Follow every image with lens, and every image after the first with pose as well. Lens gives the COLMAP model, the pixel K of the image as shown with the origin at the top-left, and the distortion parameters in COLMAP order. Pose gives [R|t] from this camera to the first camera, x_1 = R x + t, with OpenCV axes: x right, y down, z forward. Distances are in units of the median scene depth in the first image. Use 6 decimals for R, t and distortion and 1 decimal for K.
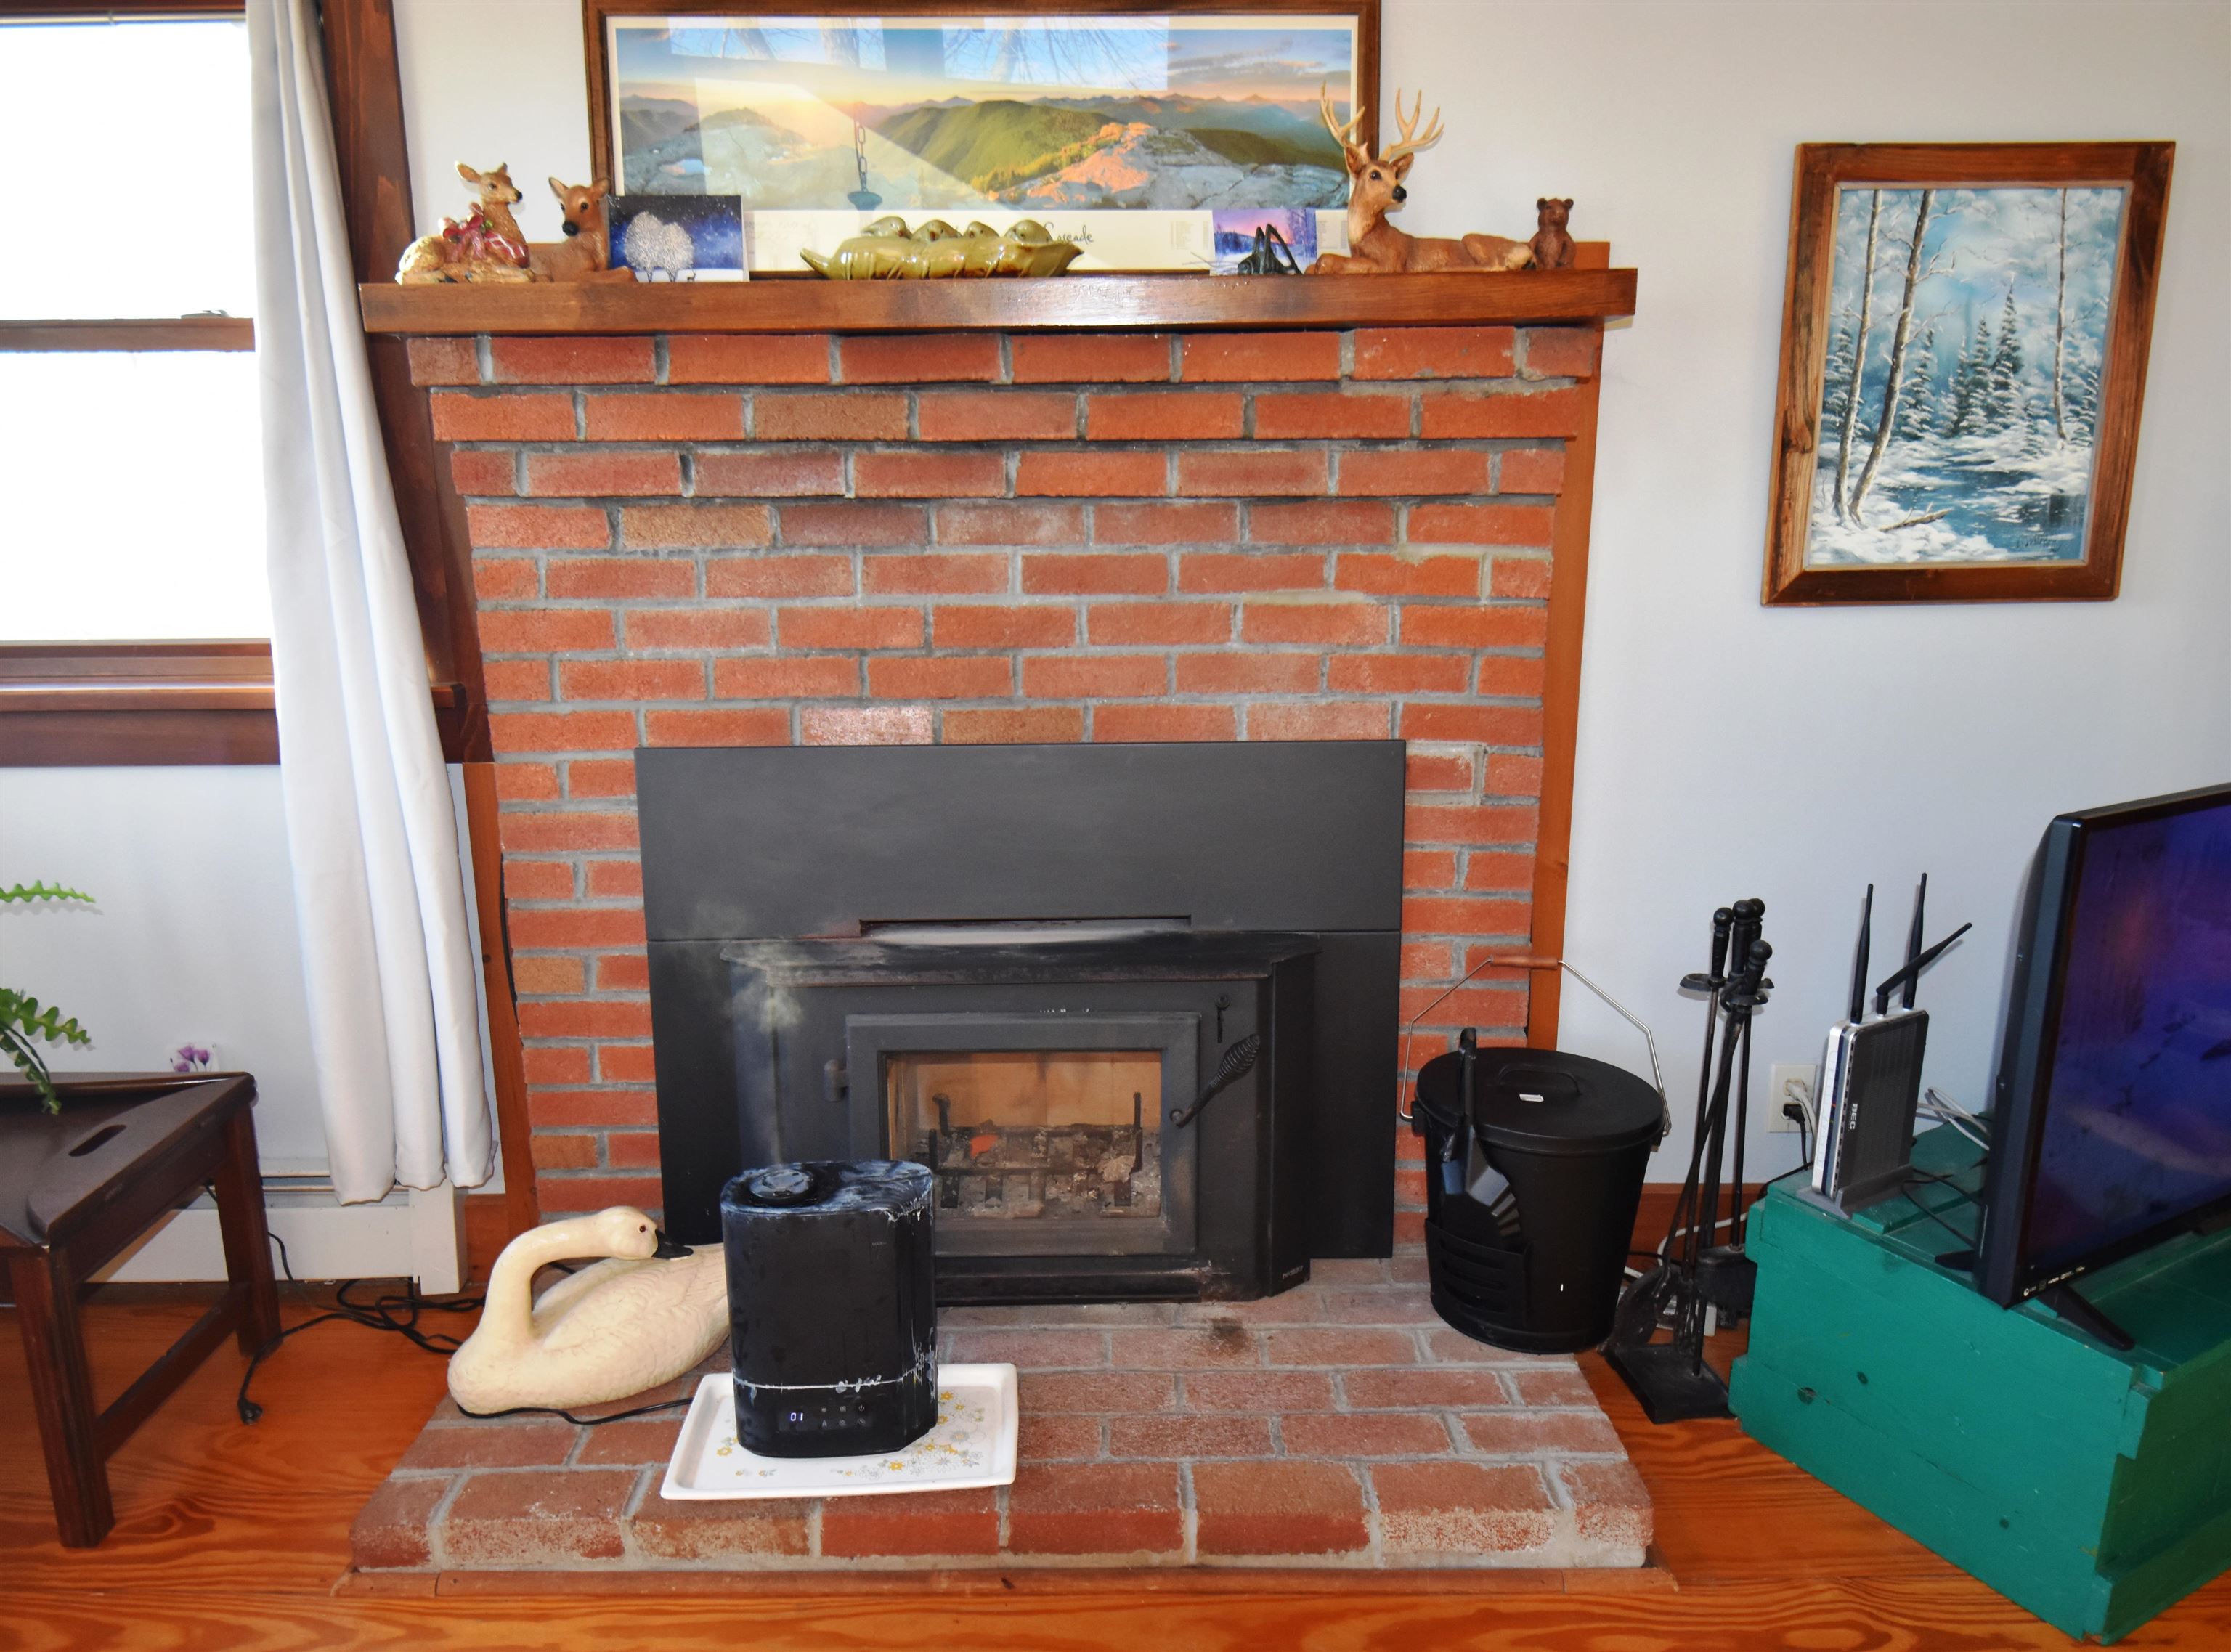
lens RADIAL K [[1575.2, 0, 1122.5], [0, 1575.2, 847.7], [0, 0, 1]] dist [0.055768, -0.071593]
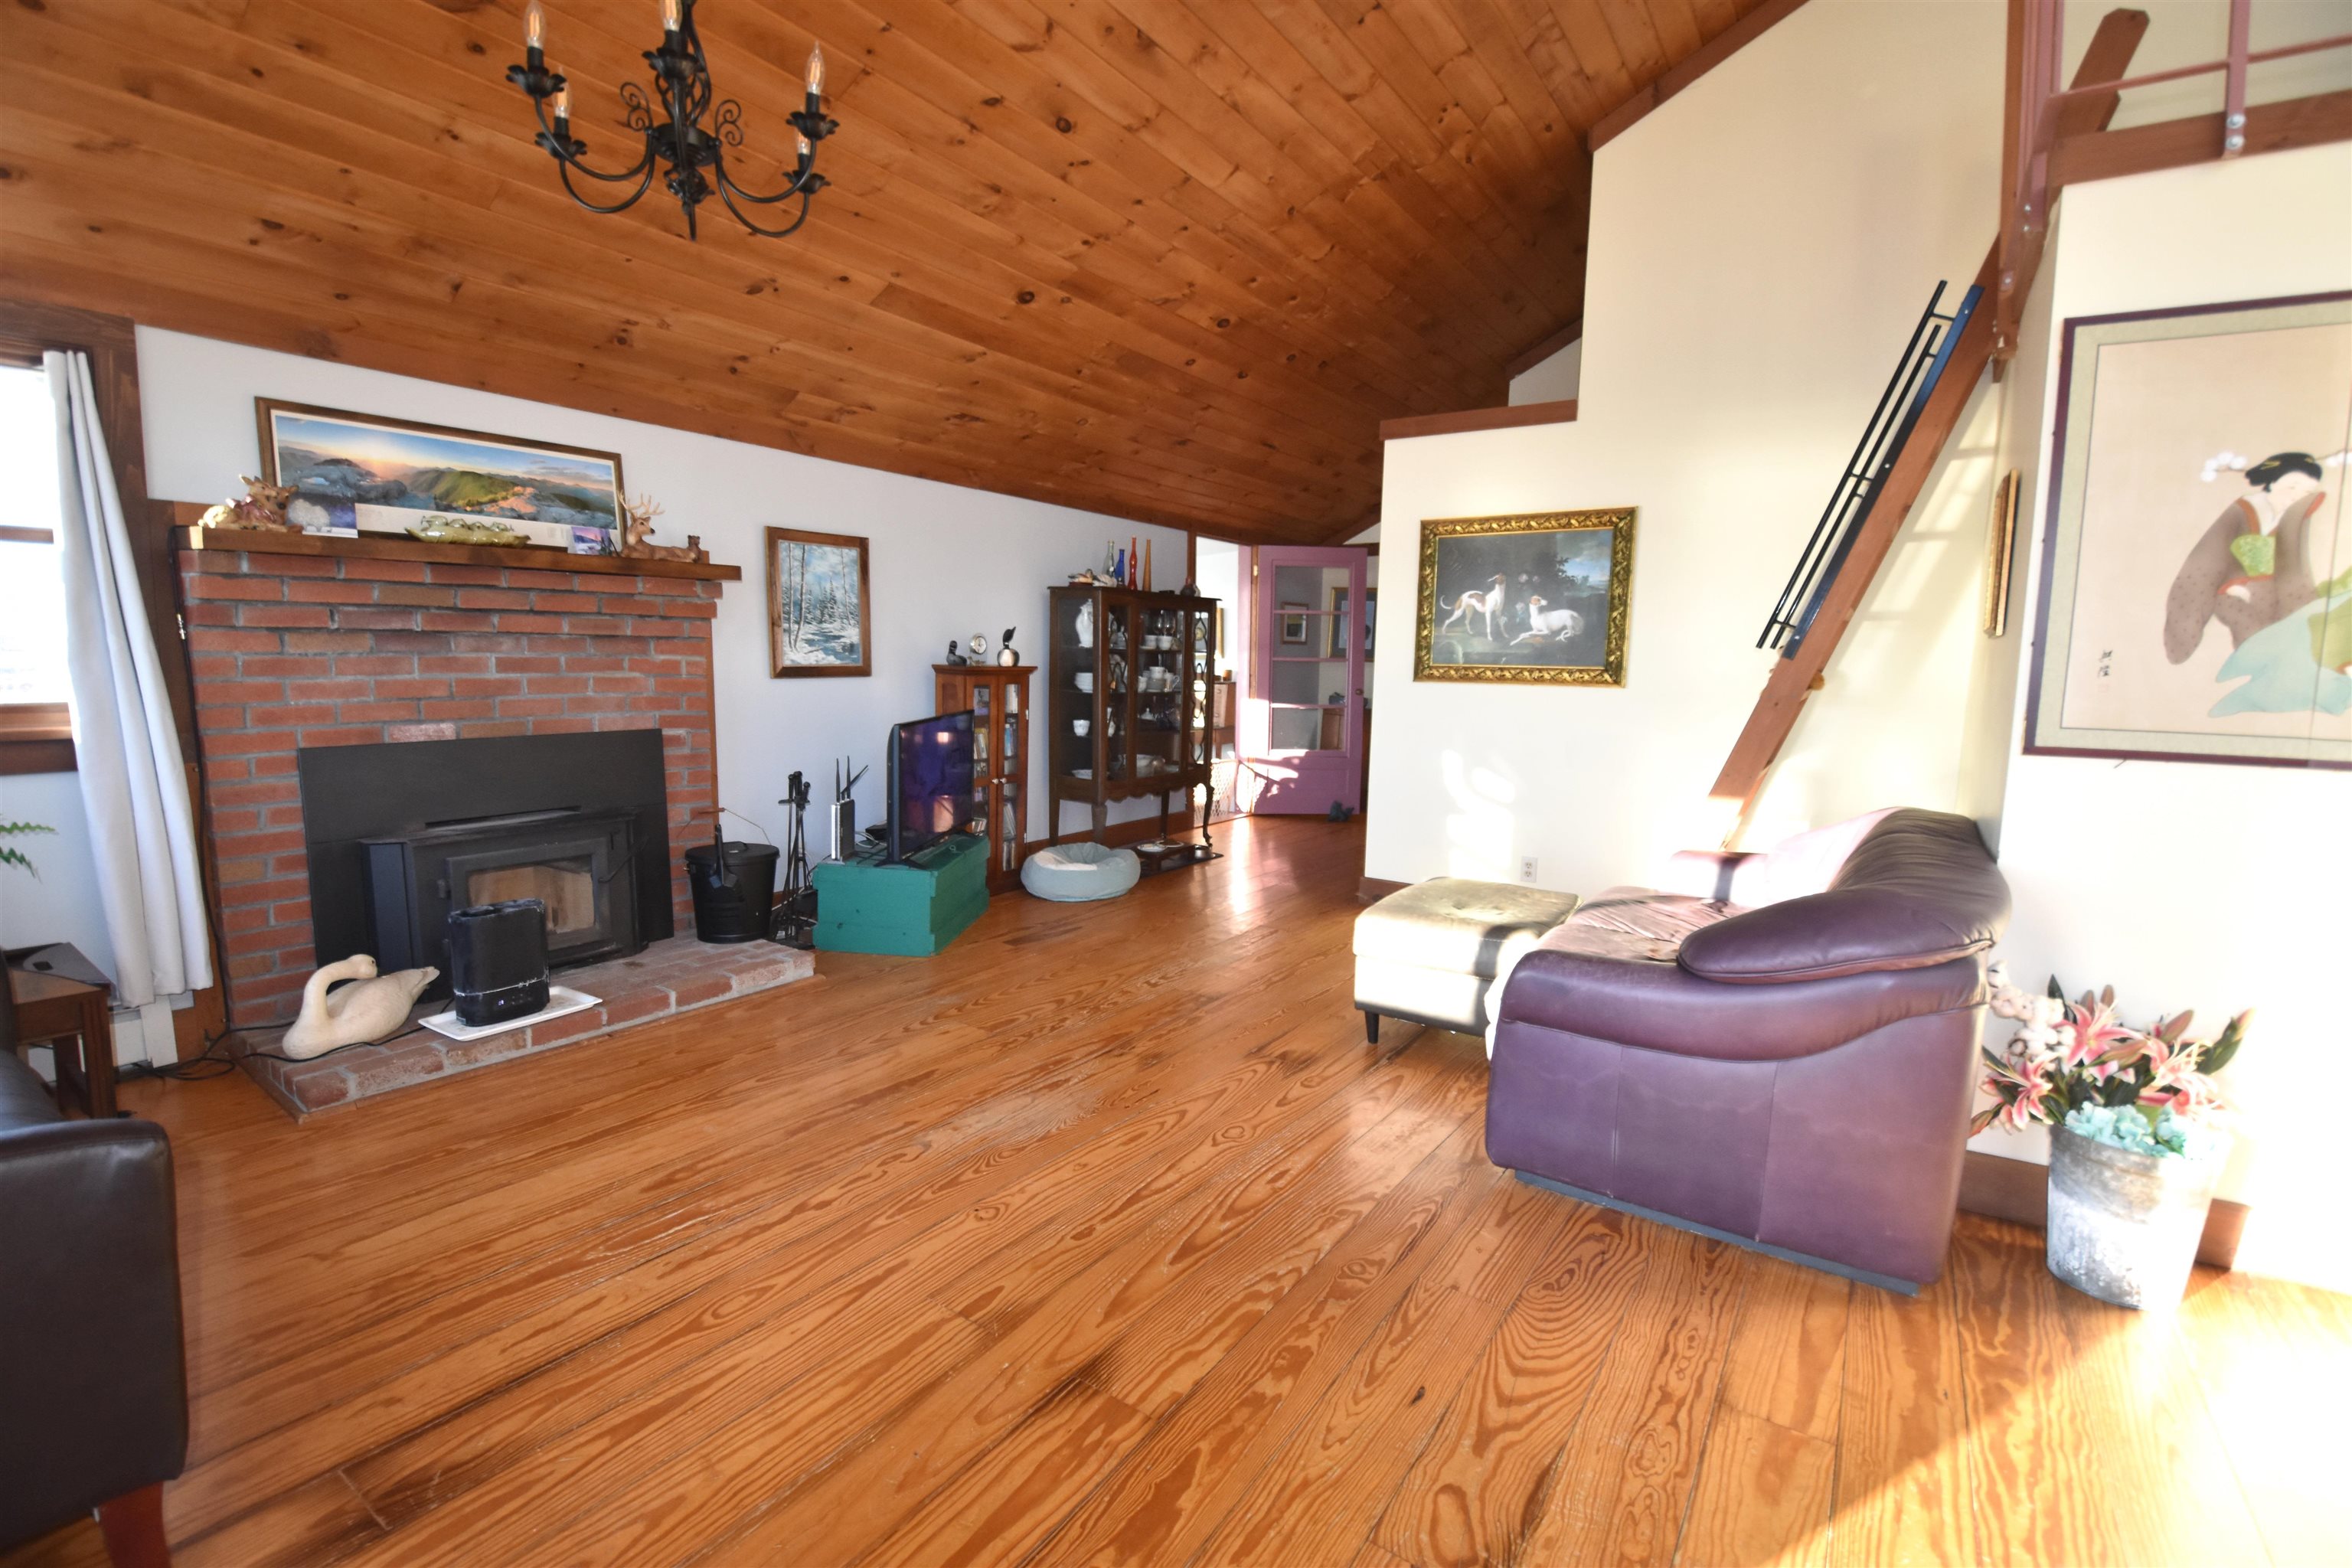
lens RADIAL K [[1041.7, 0, 1172.6], [0, 1041.7, 781.3], [0, 0, 1]] dist [-0.012270, -0.009379]
pose [[0.584347, -0.082688, 0.807280, -0.733977], [0.160412, 0.986936, -0.015024, 0.182706], [-0.795491, 0.138277, 0.589977, -0.685829]]
